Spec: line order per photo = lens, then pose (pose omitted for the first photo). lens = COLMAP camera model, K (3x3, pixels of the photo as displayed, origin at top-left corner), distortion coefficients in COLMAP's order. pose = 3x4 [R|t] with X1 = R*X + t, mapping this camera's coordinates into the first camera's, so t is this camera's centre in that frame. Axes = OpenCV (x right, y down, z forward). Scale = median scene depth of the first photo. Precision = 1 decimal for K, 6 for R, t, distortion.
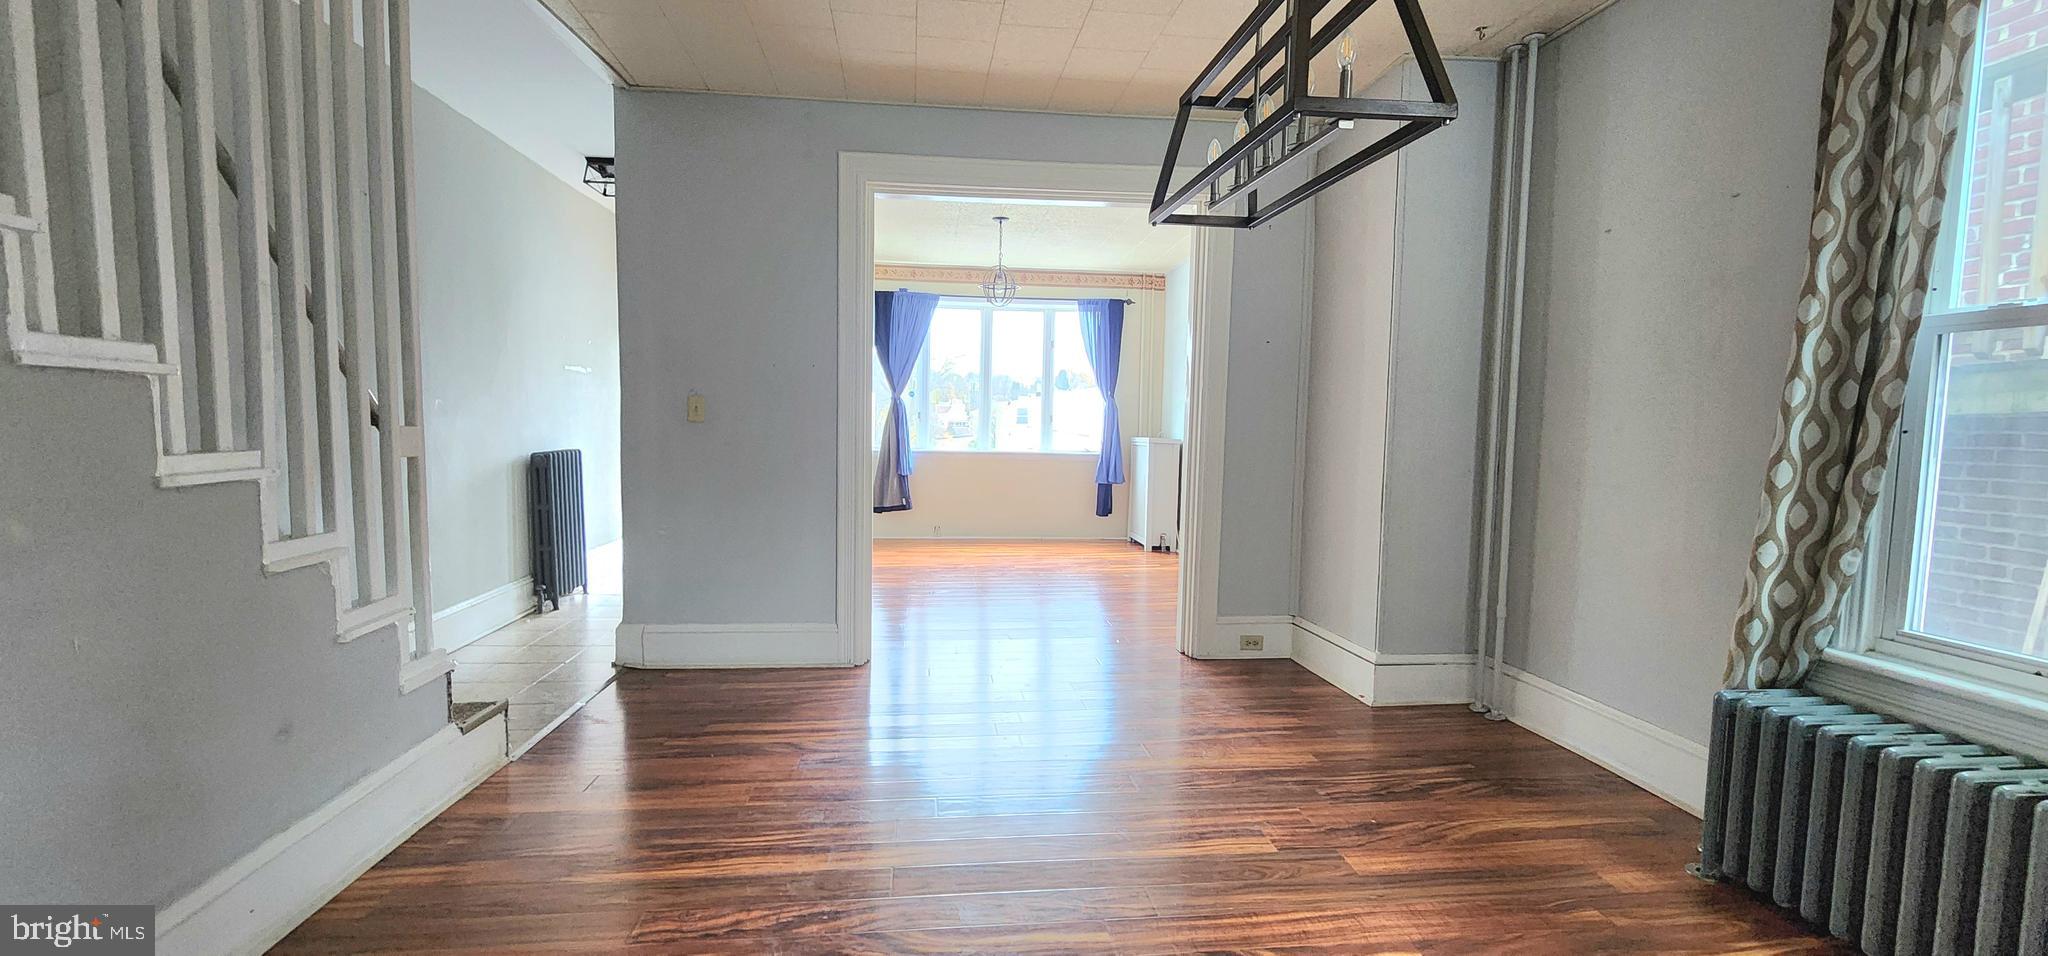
lens RADIAL K [[840.7, 0, 1016.0], [0, 840.7, 475.3], [0, 0, 1]] dist [0.007703, -0.000703]
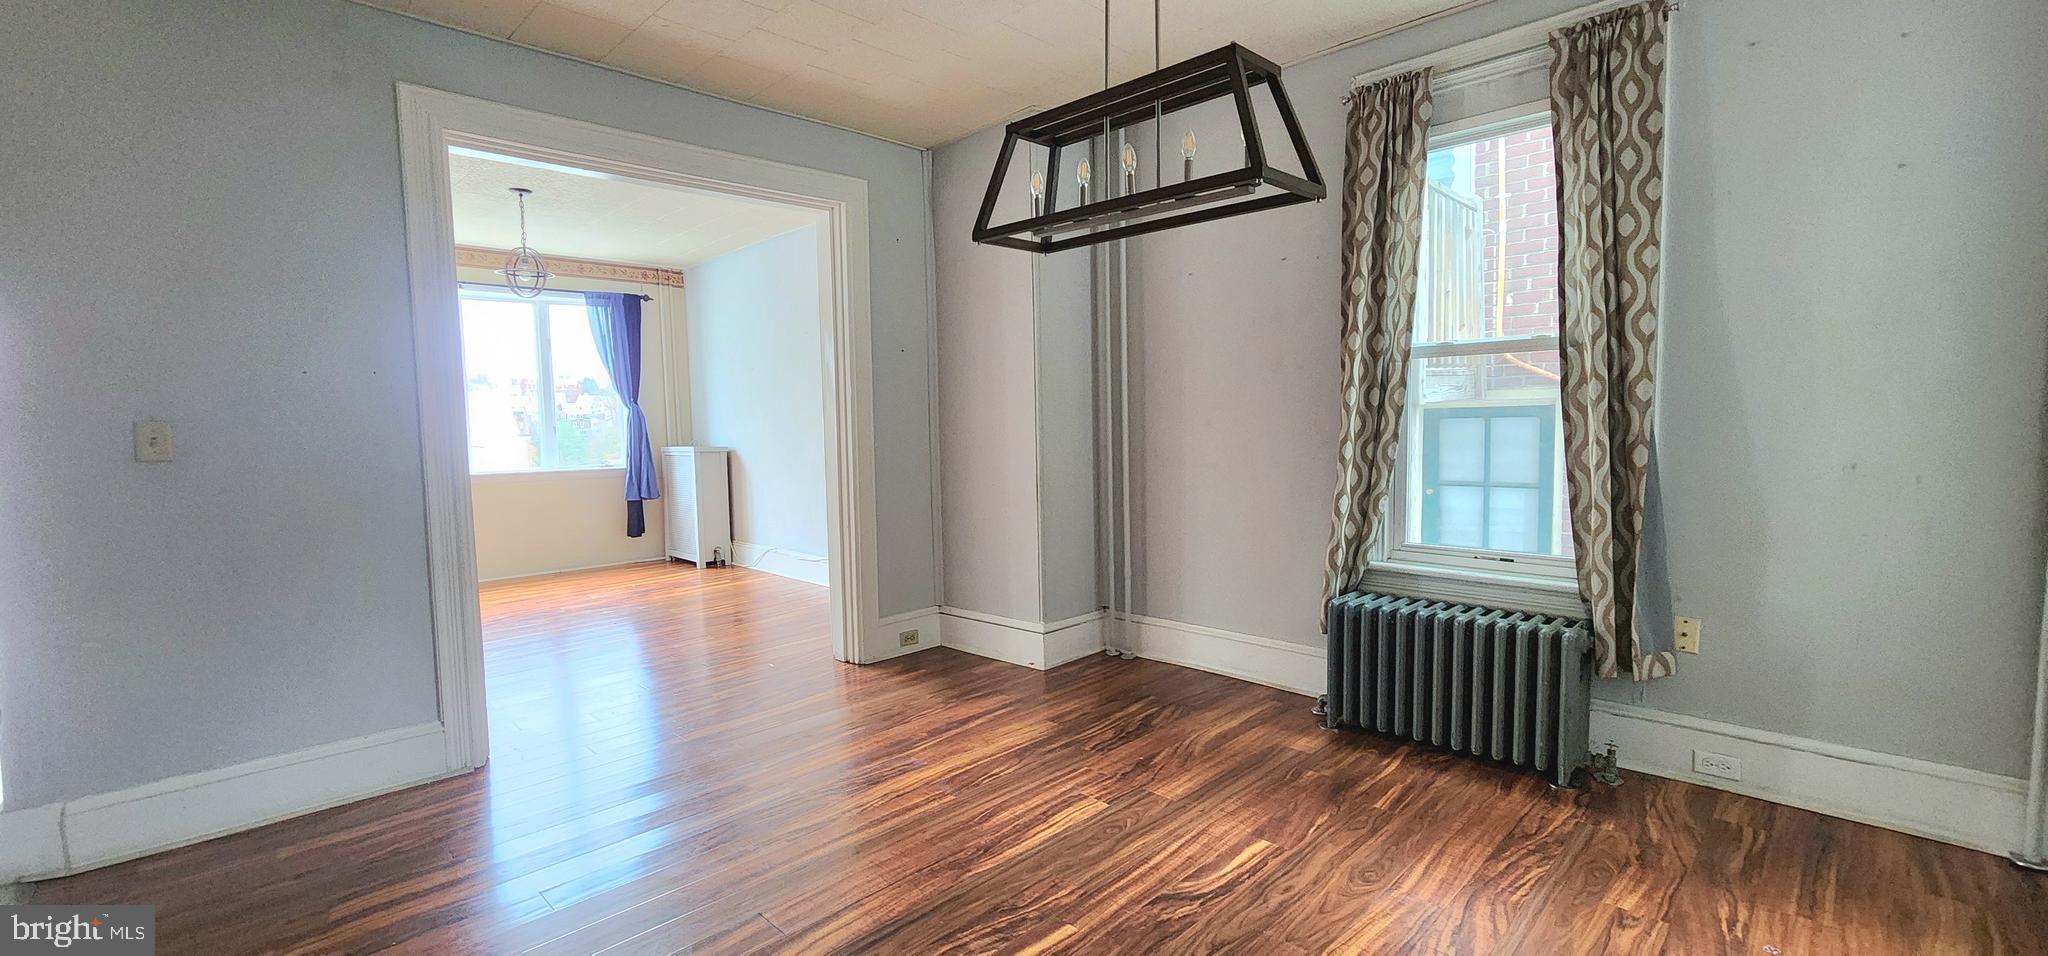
lens RADIAL K [[840.7, 0, 1015.0], [0, 840.7, 480.4], [0, 0, 1]] dist [0.007703, -0.000703]
pose [[0.786987, -0.078316, 0.611979, -0.365575], [0.074507, 0.996715, 0.031736, -0.030218], [-0.612455, 0.020621, 0.790237, 0.136825]]
